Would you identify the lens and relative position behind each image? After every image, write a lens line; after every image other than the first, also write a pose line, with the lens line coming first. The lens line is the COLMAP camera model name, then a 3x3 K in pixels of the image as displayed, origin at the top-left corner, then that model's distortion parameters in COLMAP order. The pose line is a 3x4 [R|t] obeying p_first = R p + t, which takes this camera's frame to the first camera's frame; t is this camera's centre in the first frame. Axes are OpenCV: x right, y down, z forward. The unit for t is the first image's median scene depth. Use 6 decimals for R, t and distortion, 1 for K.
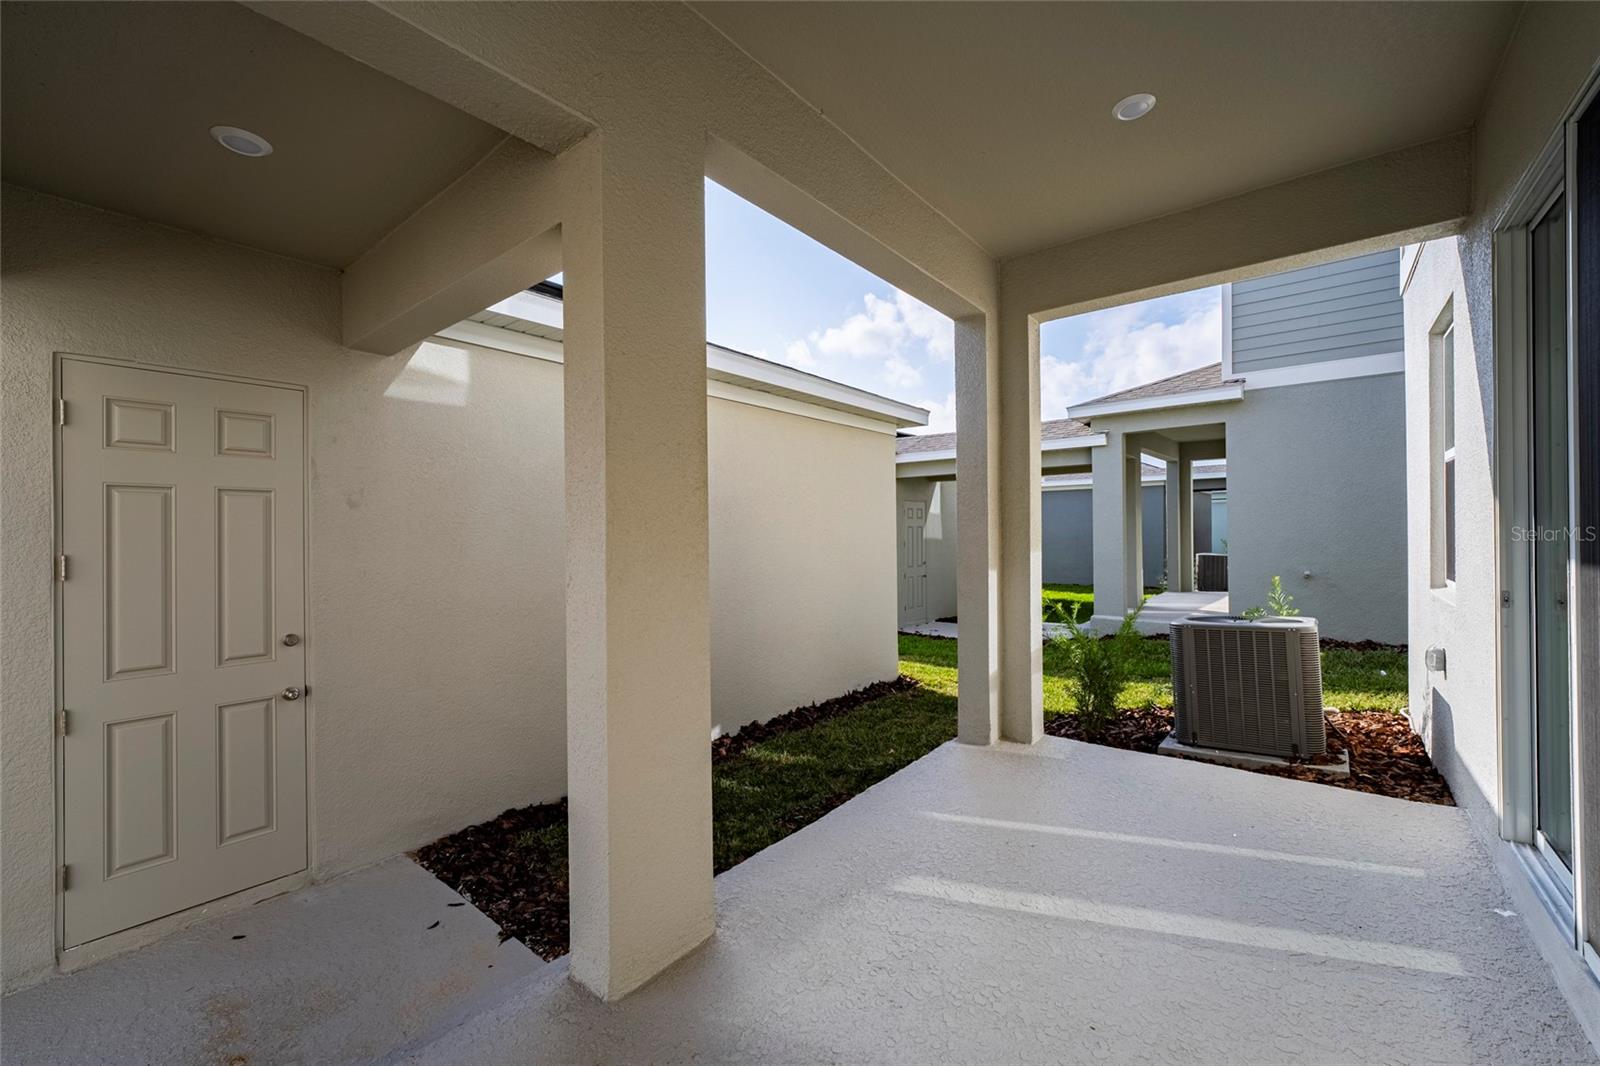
lens RADIAL K [[629.0, 0, 800.0], [0, 629.0, 533.0], [0, 0, 1]] dist [-0.011788, 0.000060]
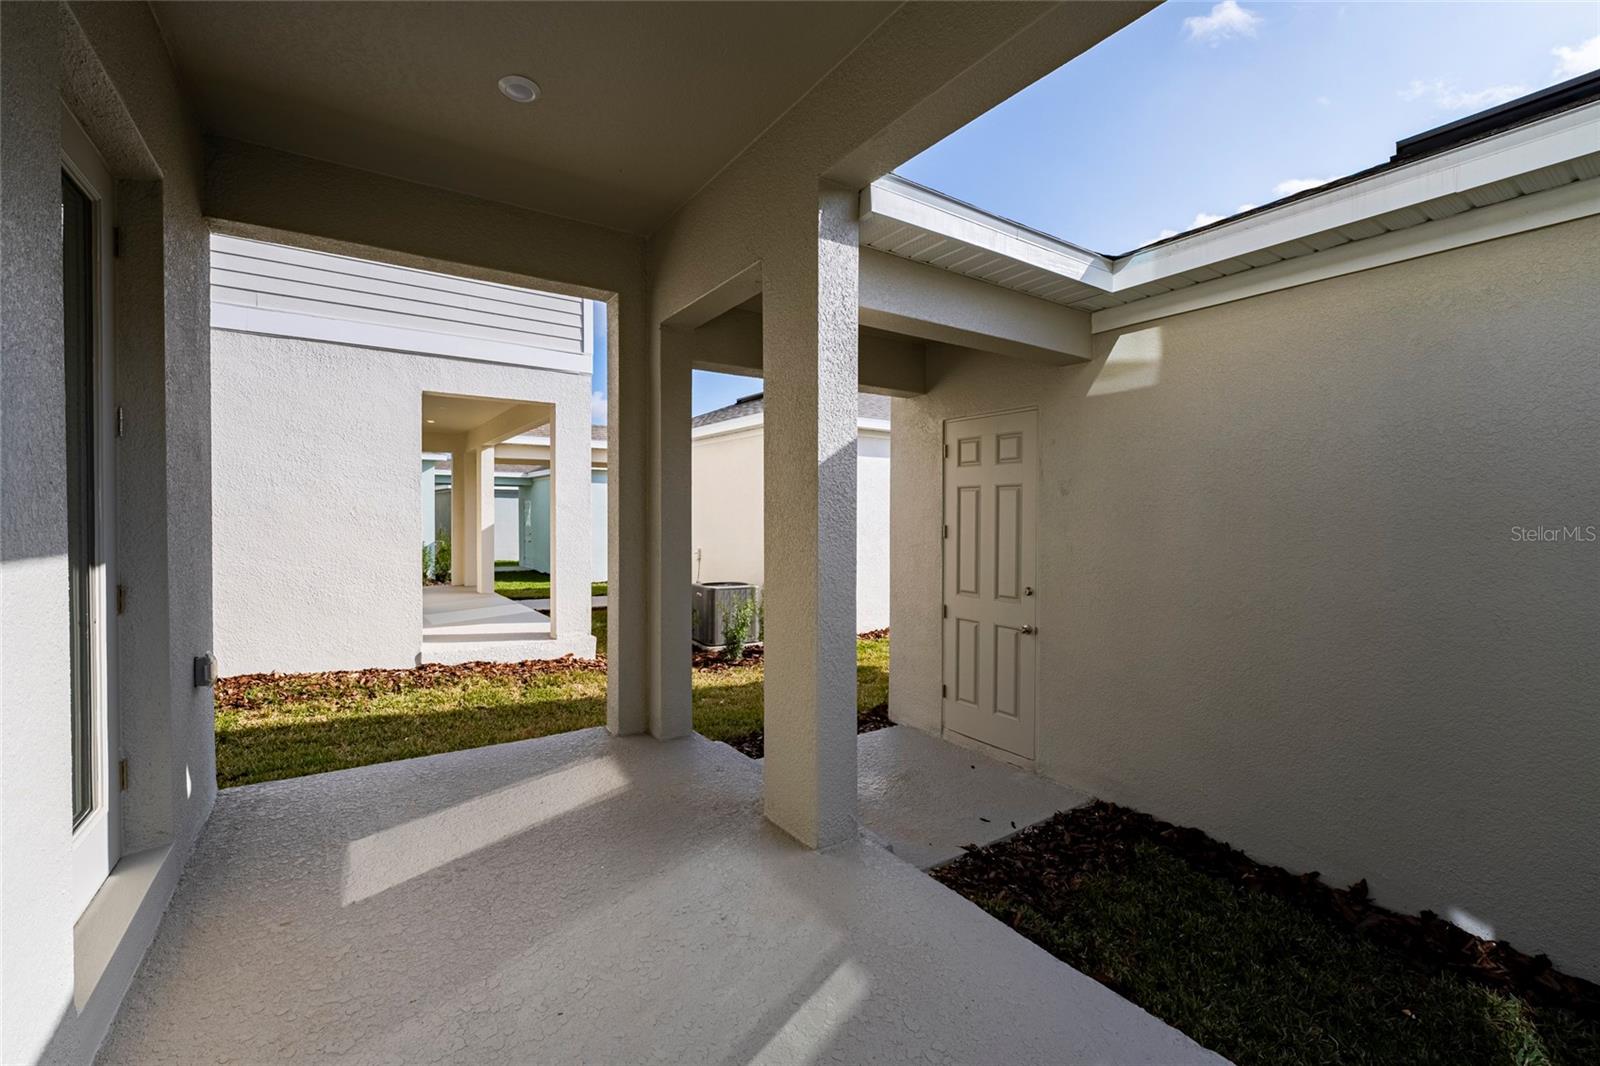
lens RADIAL K [[667.2, 0, 789.5], [0, 667.2, 534.4], [0, 0, 1]] dist [-0.019044, -0.000035]
pose [[-0.309225, 0.034350, -0.950368, 0.794541], [-0.002511, 0.999314, 0.036936, -0.009608], [0.950985, 0.013808, -0.308927, 0.995986]]
